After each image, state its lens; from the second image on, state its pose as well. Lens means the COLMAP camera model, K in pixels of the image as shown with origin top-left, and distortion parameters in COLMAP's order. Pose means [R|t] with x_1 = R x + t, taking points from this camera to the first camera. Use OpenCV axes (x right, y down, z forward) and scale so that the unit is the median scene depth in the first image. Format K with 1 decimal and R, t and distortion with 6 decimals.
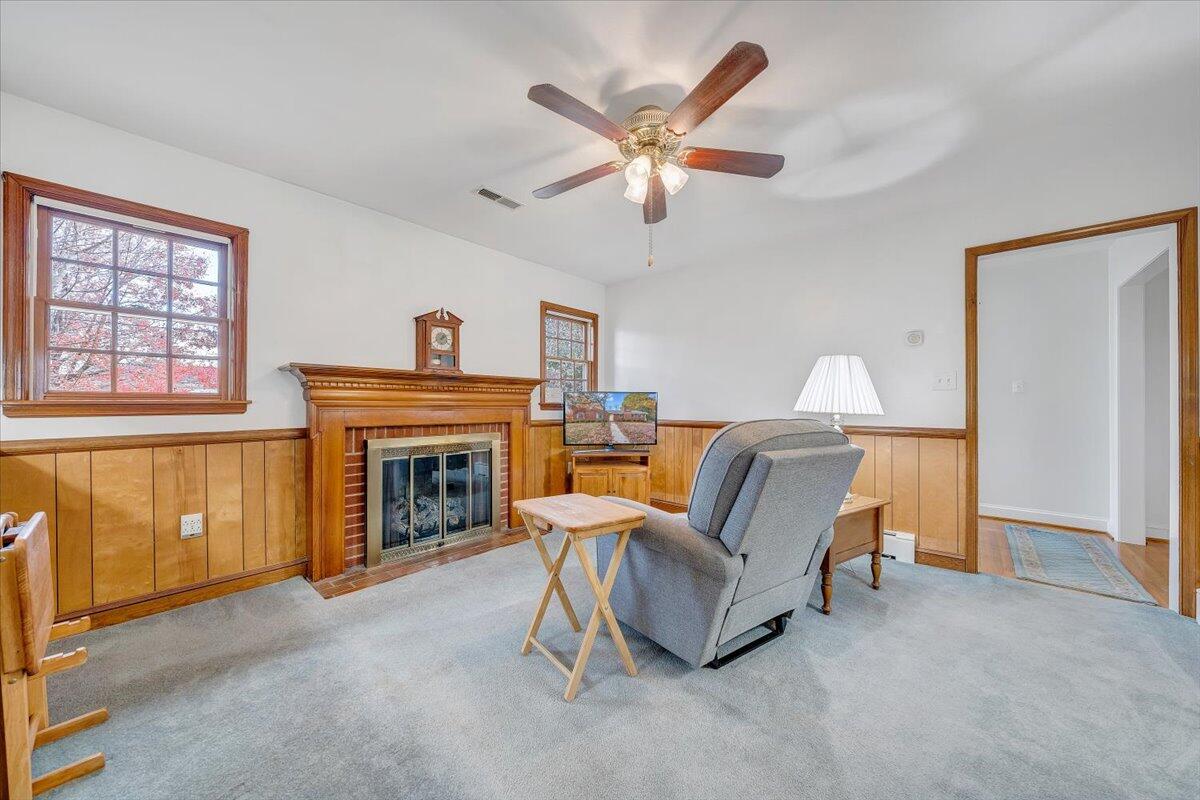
lens RADIAL K [[413.1, 0, 602.5], [0, 413.1, 402.0], [0, 0, 1]] dist [-0.000982, 0.000024]
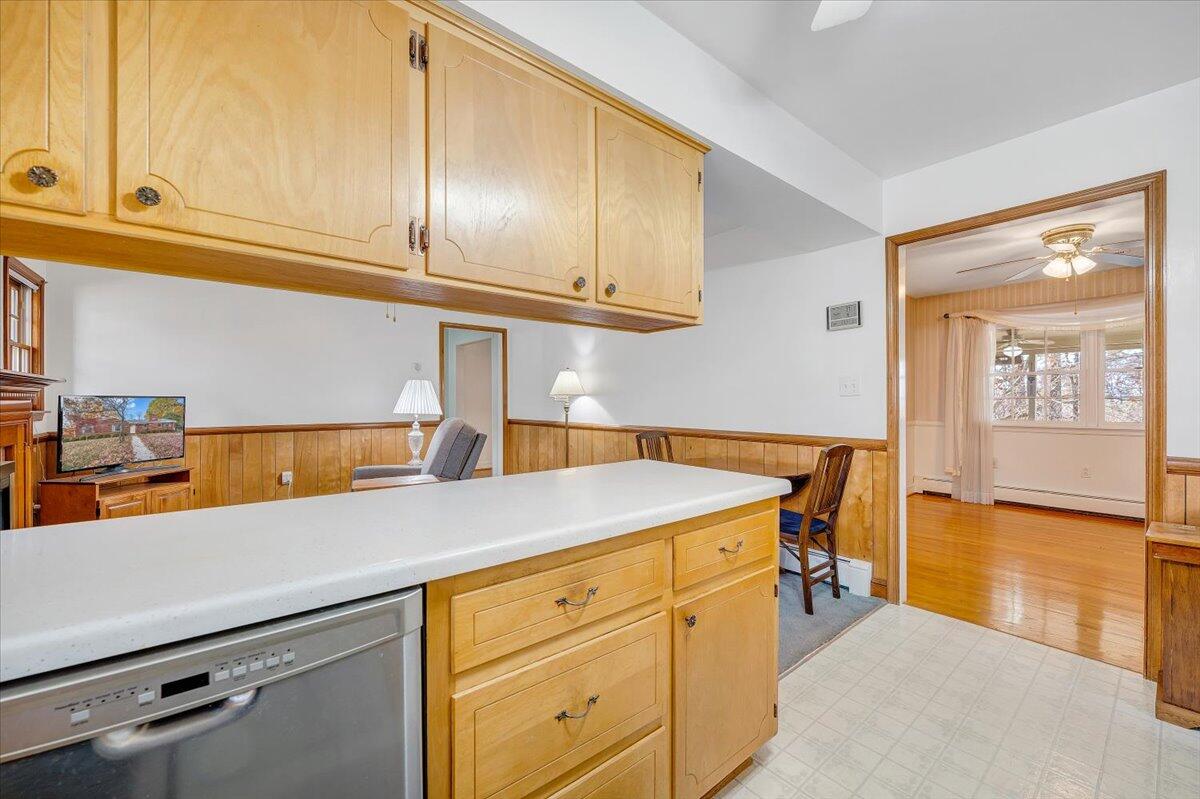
lens RADIAL K [[470.8, 0, 602.0], [0, 470.8, 403.3], [0, 0, 1]] dist [-0.002047, -0.000024]
pose [[0.159827, -0.010311, 0.987091, -0.866512], [-0.002288, 0.999939, 0.010815, -0.027812], [-0.987142, -0.003987, 0.159794, -0.033026]]
